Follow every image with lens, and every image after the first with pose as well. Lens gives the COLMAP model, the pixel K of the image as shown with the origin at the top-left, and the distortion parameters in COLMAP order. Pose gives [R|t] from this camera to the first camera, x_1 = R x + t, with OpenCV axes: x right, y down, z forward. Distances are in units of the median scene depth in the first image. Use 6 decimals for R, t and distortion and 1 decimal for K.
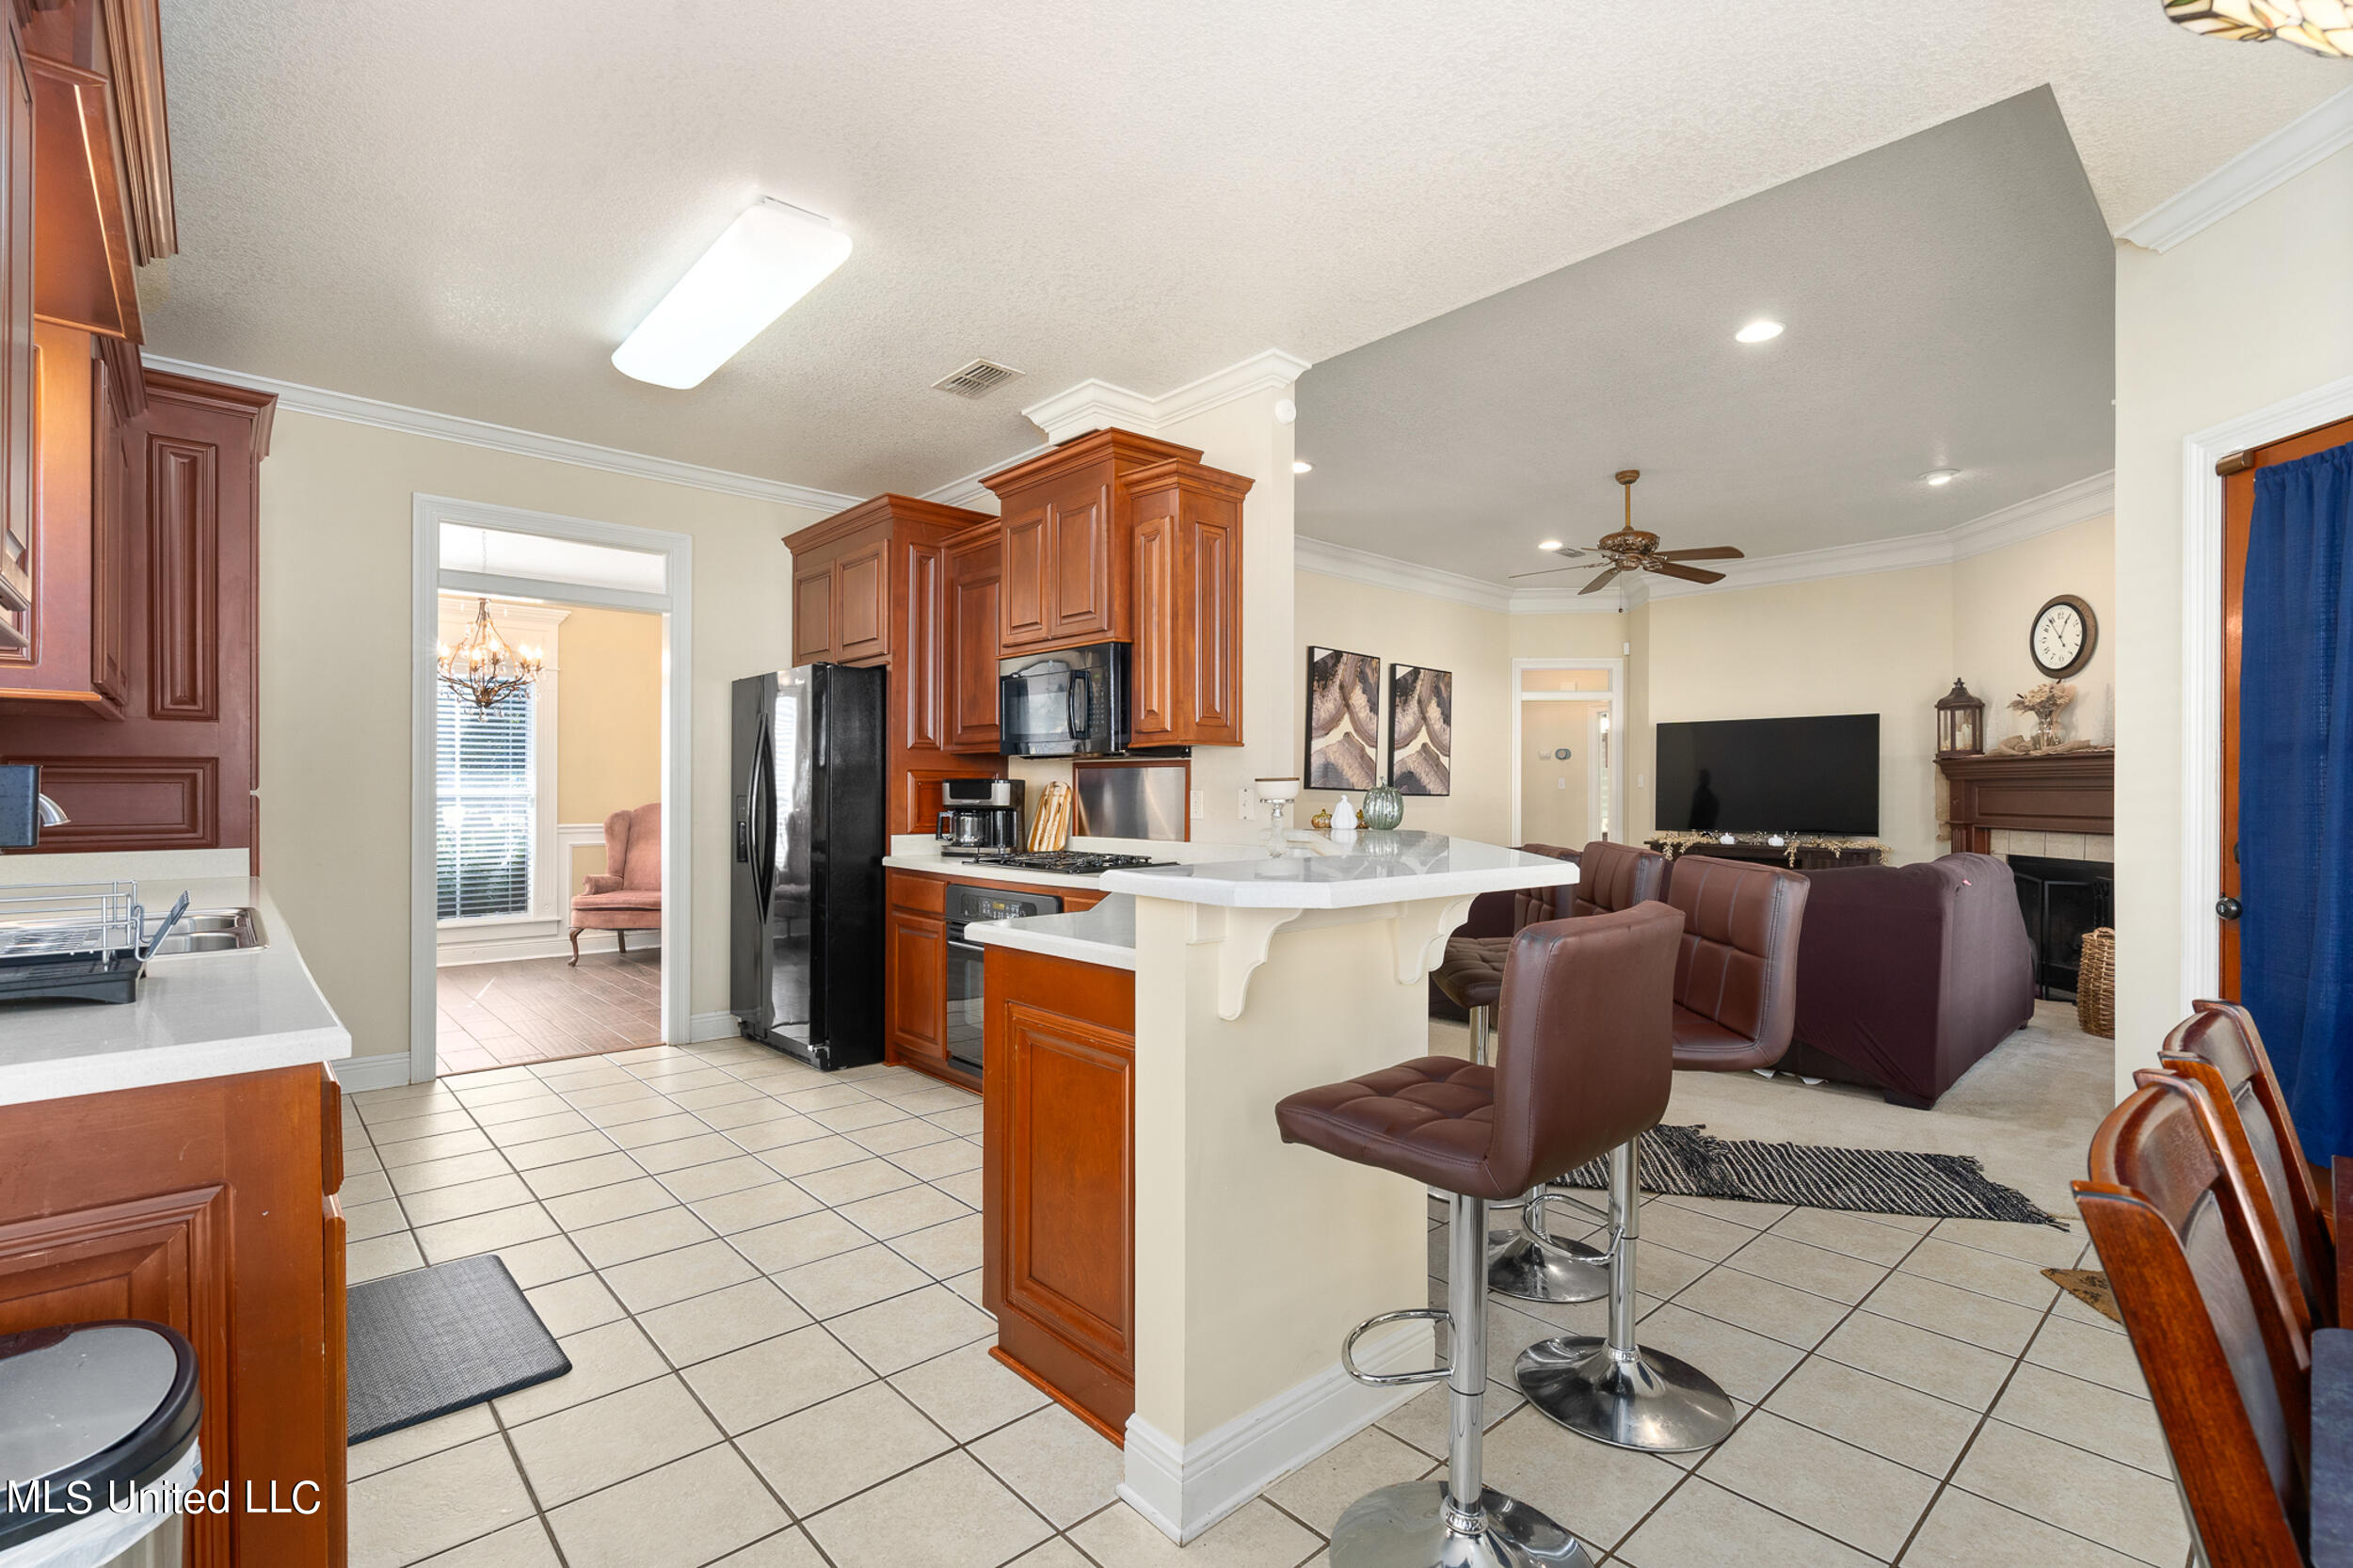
lens RADIAL K [[1074.0, 0, 1168.0], [0, 1074.0, 788.0], [0, 0, 1]] dist [0.000649, 0.000749]
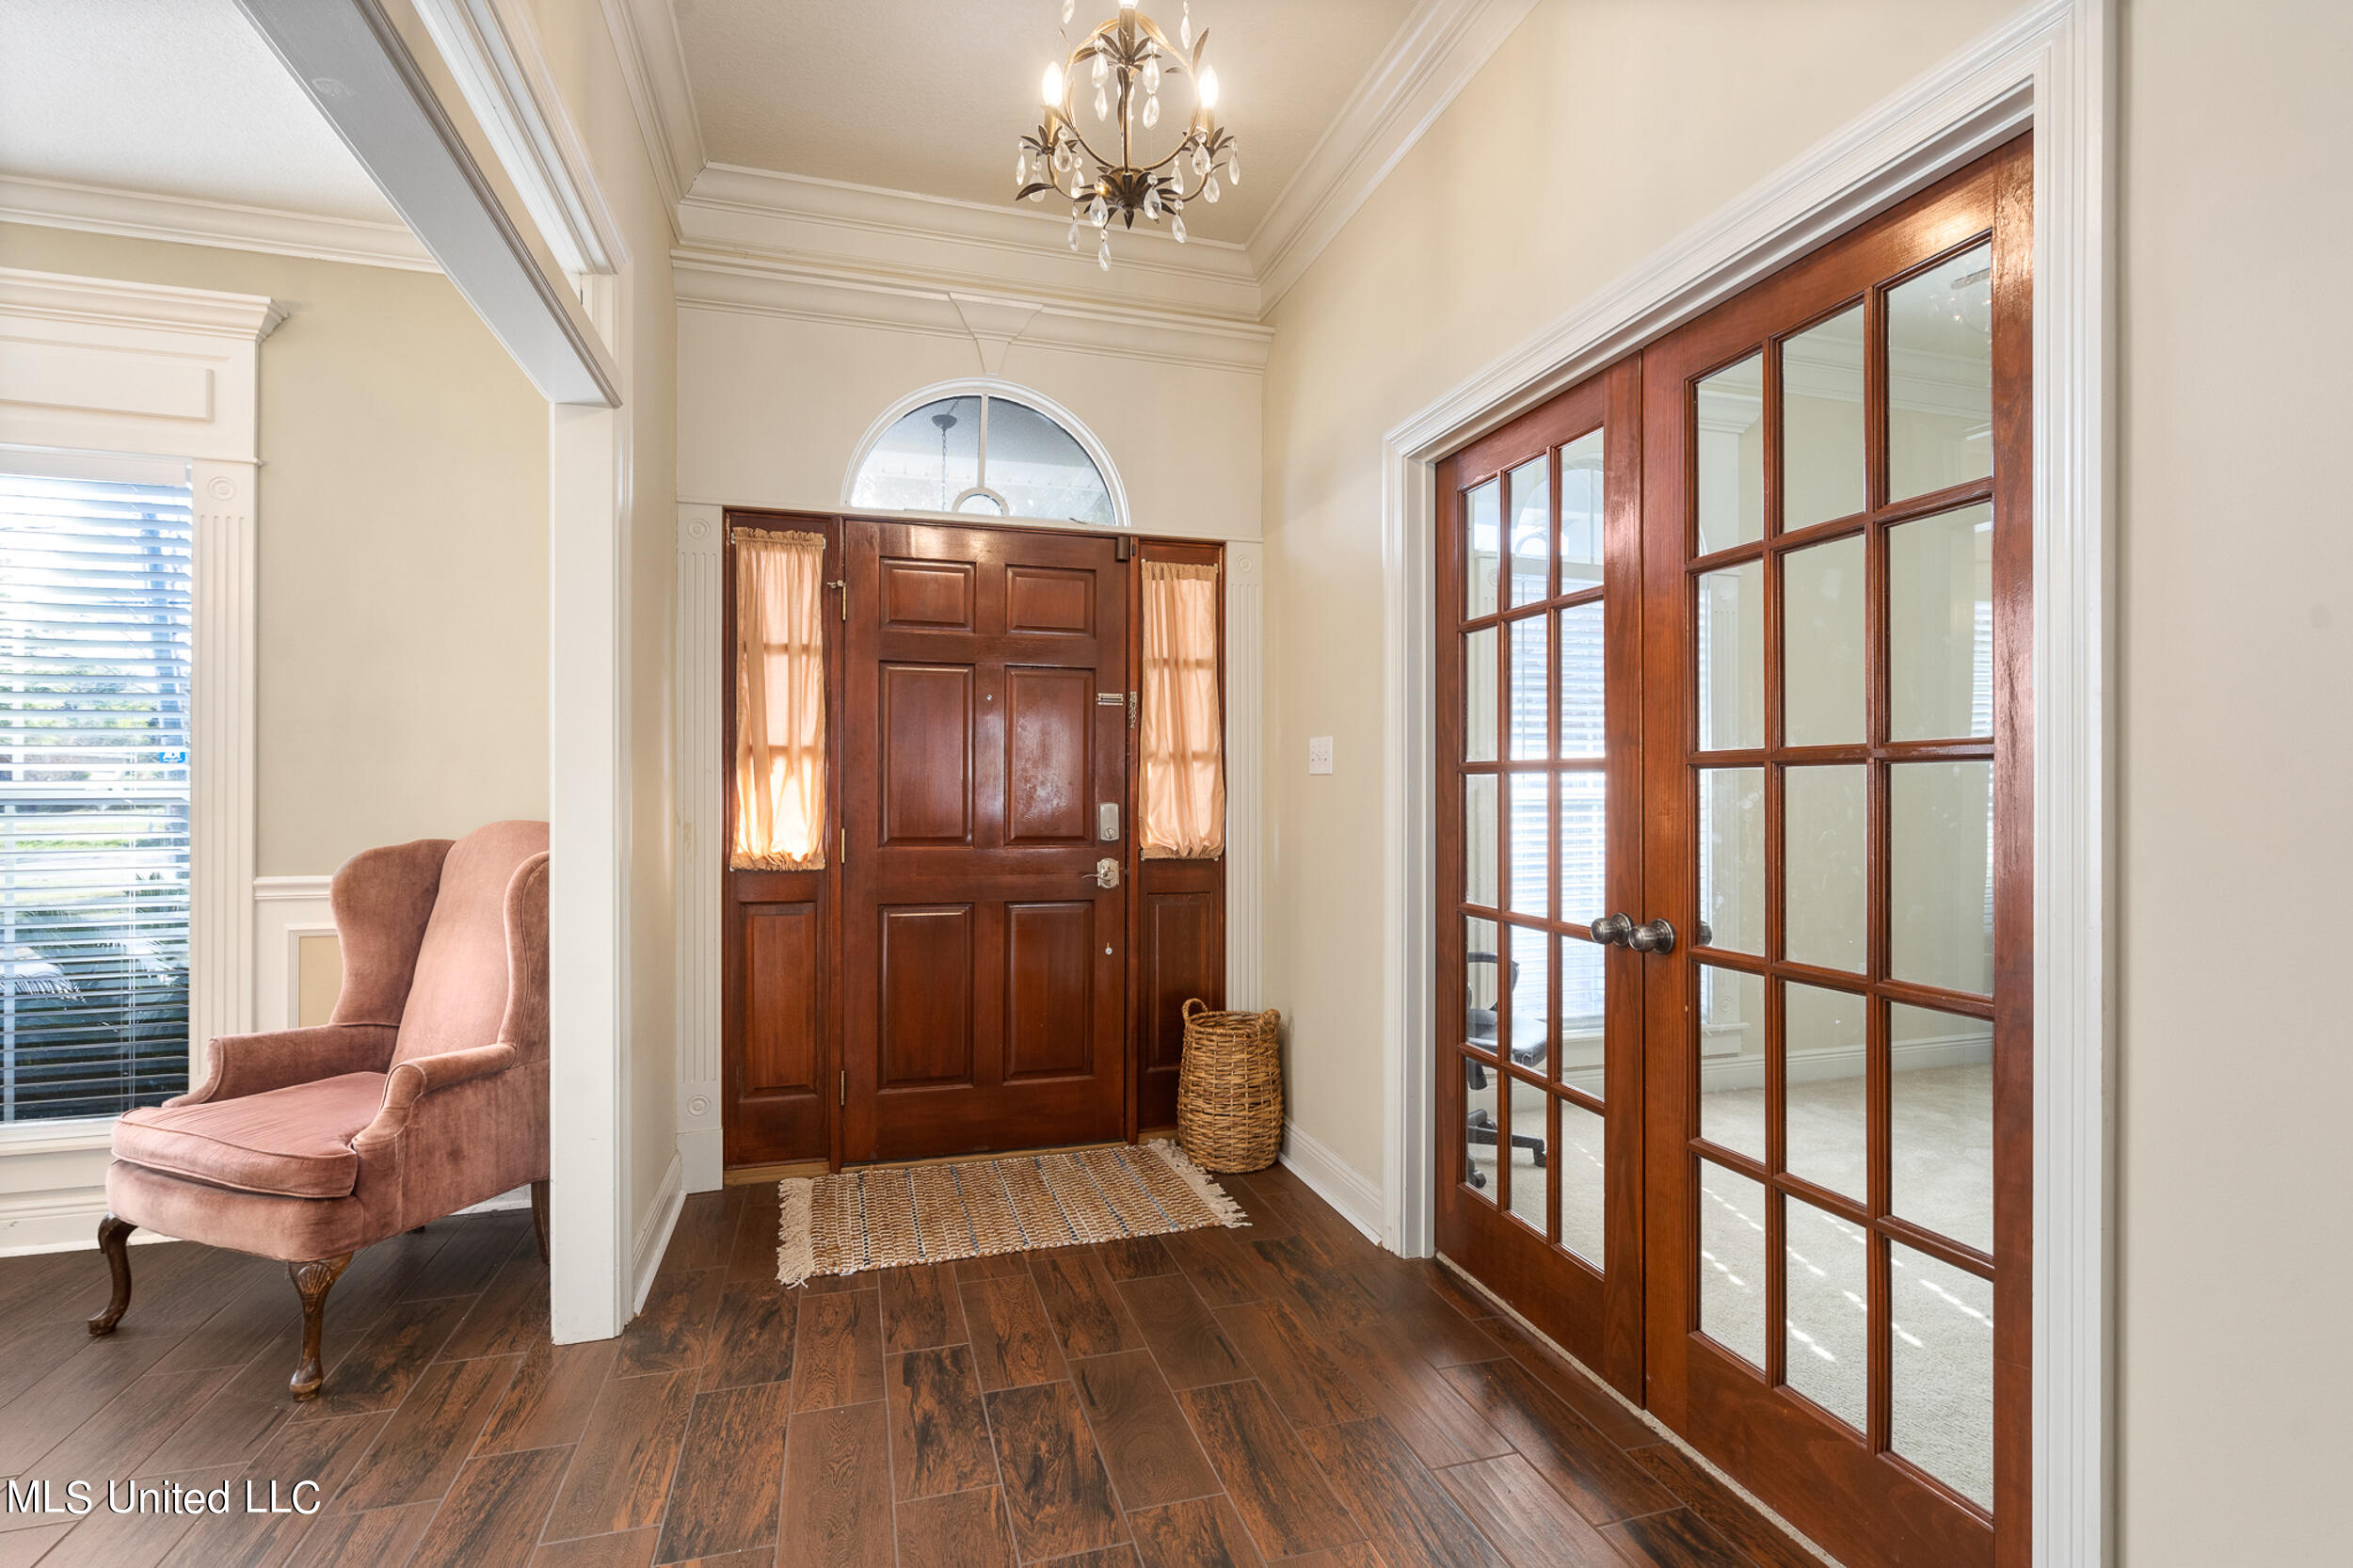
lens RADIAL K [[1074.0, 0, 1187.4], [0, 1074.0, 791.1], [0, 0, 1]] dist [0.000649, 0.000749]
pose [[0.908284, 0.000074, -0.418354, -0.120515], [0.000900, 0.999997, 0.002129, 0.003278], [0.418353, -0.002310, 0.908282, 0.801801]]
